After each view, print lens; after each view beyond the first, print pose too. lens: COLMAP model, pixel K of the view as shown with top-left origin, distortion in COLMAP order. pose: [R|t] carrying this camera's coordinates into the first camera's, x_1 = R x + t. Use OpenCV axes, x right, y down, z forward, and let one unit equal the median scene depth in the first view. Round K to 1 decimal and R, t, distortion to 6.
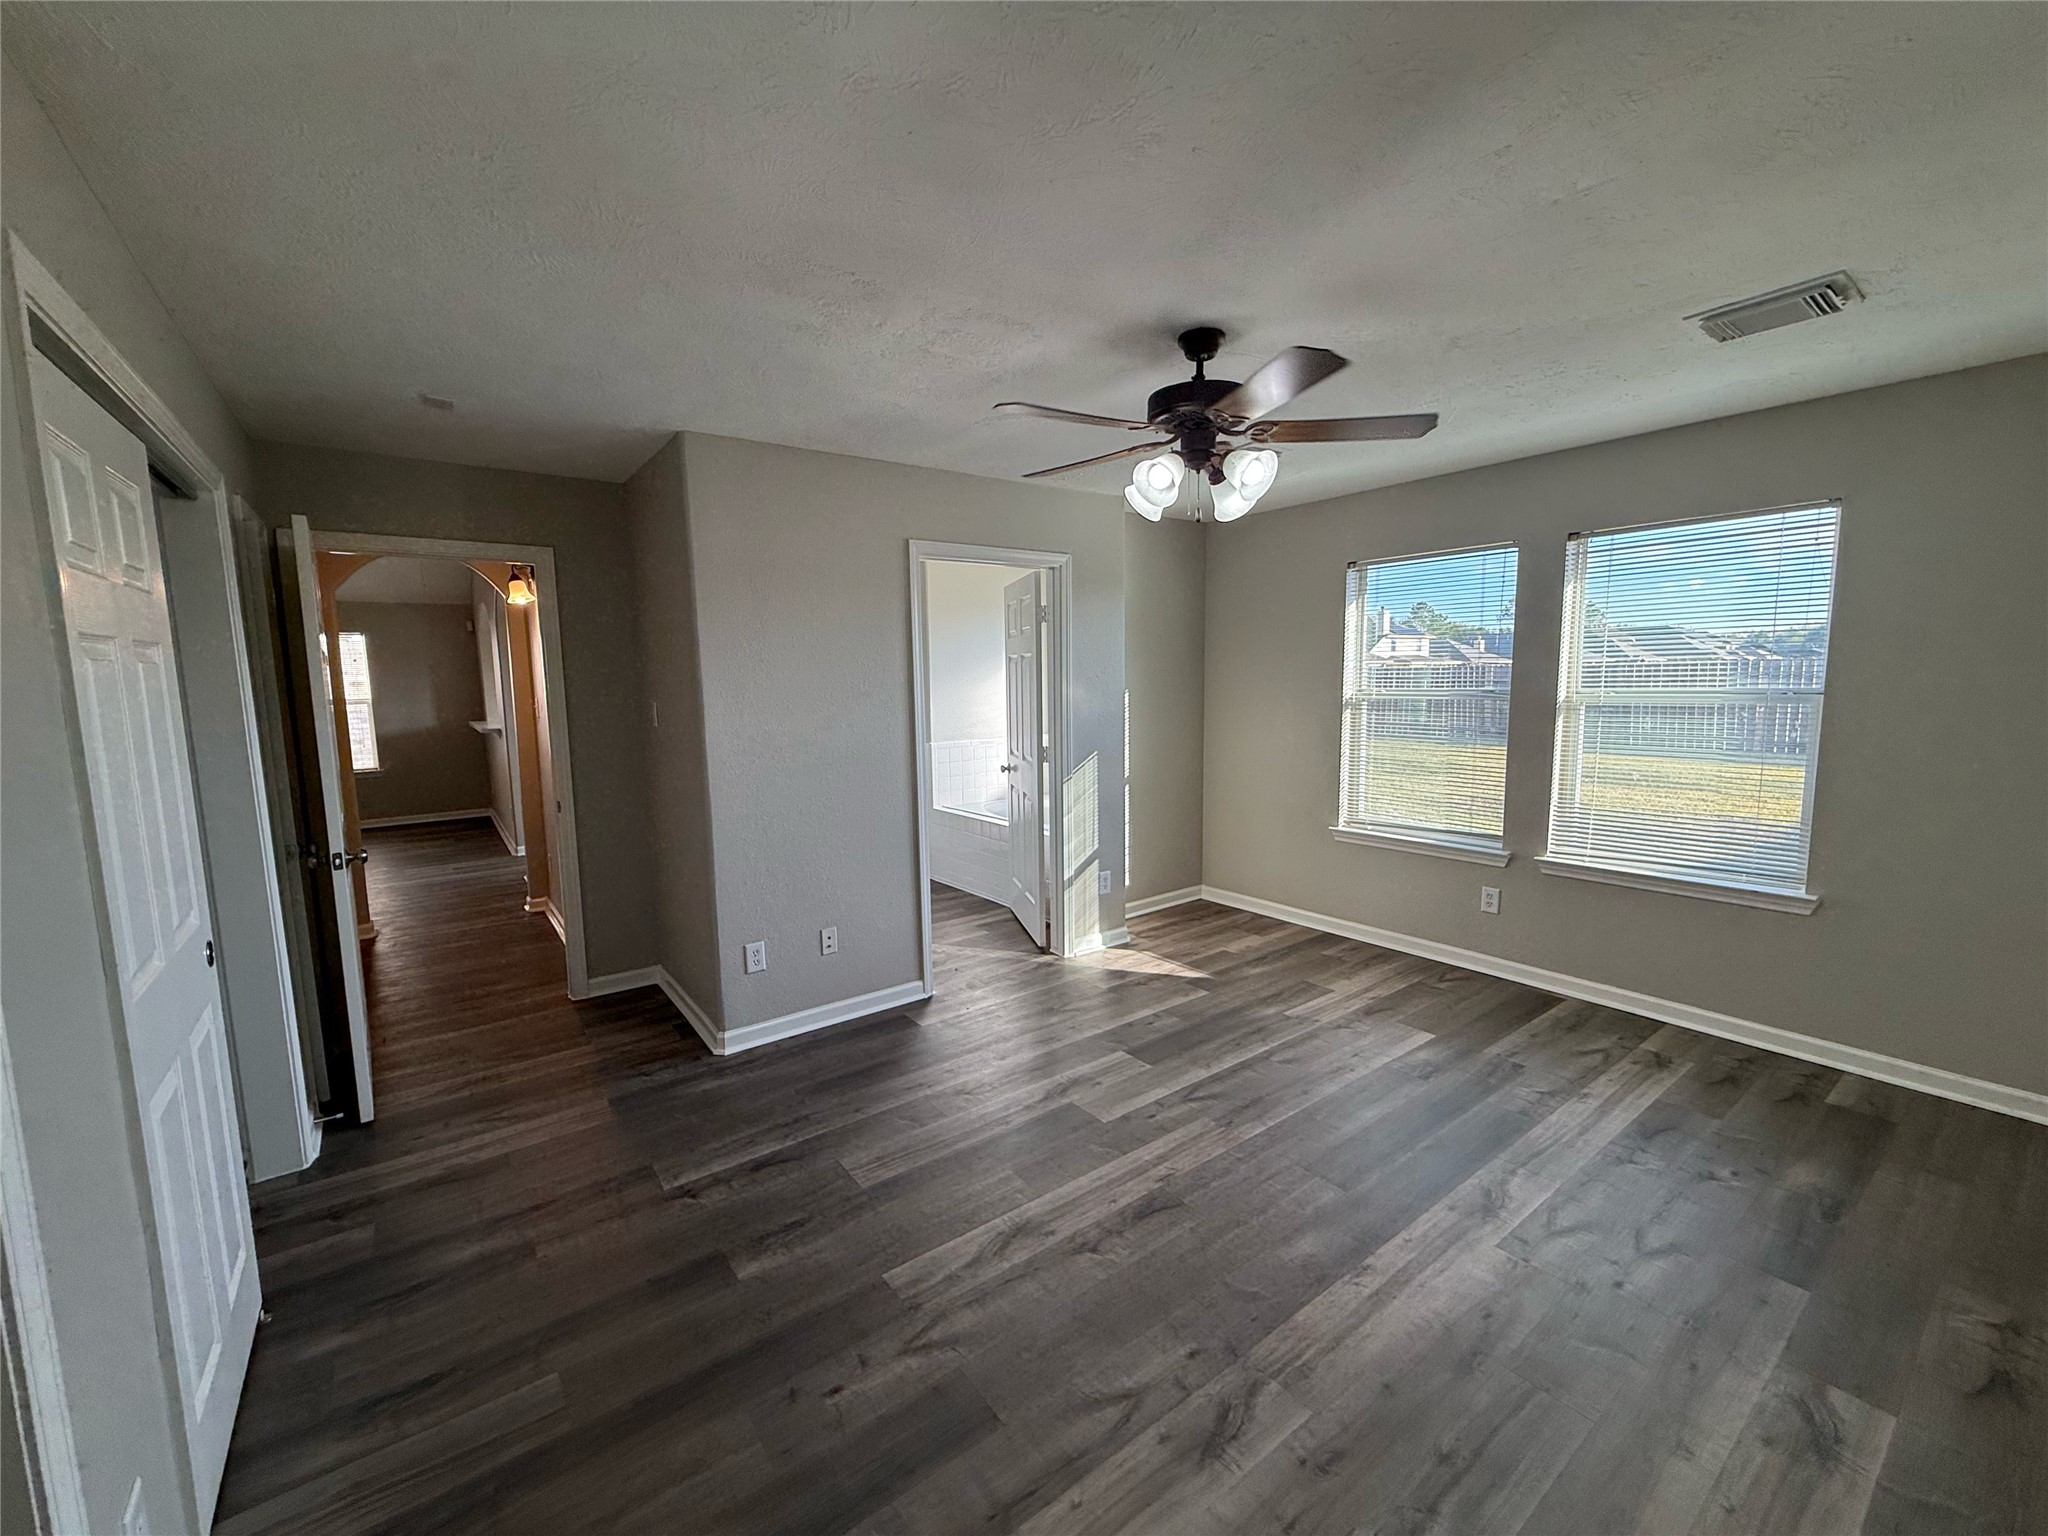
lens RADIAL K [[824.5, 0, 1017.2], [0, 824.5, 771.9], [0, 0, 1]] dist [0.000999, -0.000447]
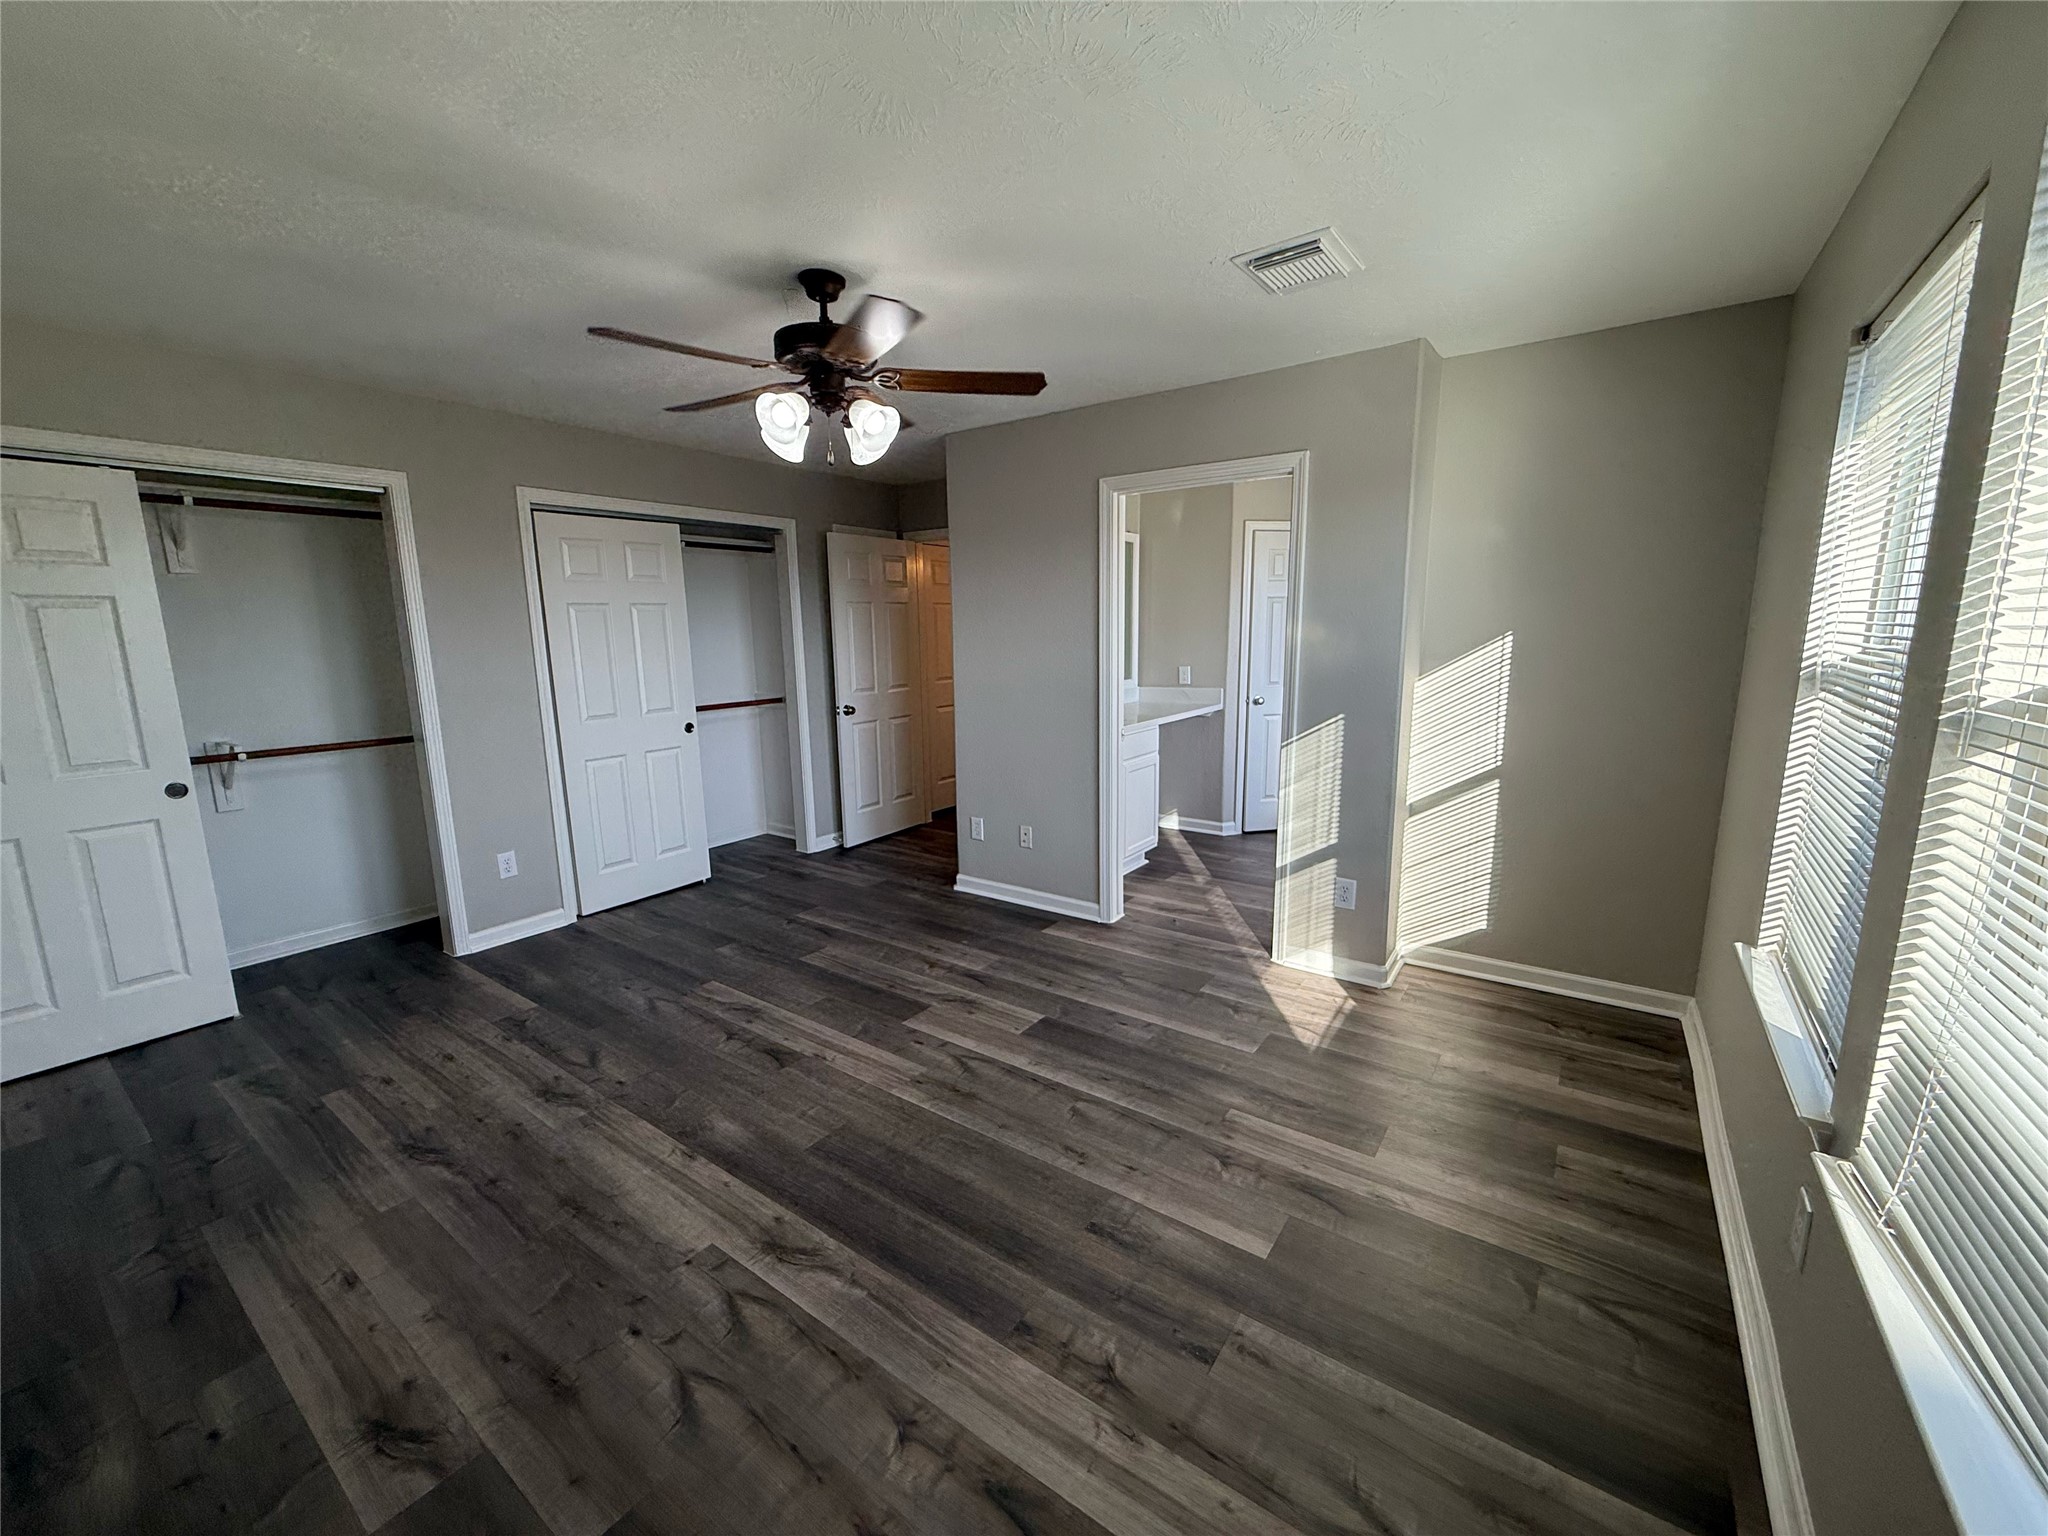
lens RADIAL K [[824.5, 0, 1017.2], [0, 824.5, 771.9], [0, 0, 1]] dist [0.000999, -0.000447]
pose [[0.295443, 0.179827, -0.938284, 1.022162], [-0.102848, 0.982404, 0.155898, -0.085370], [0.949808, 0.050442, 0.308739, 0.713806]]
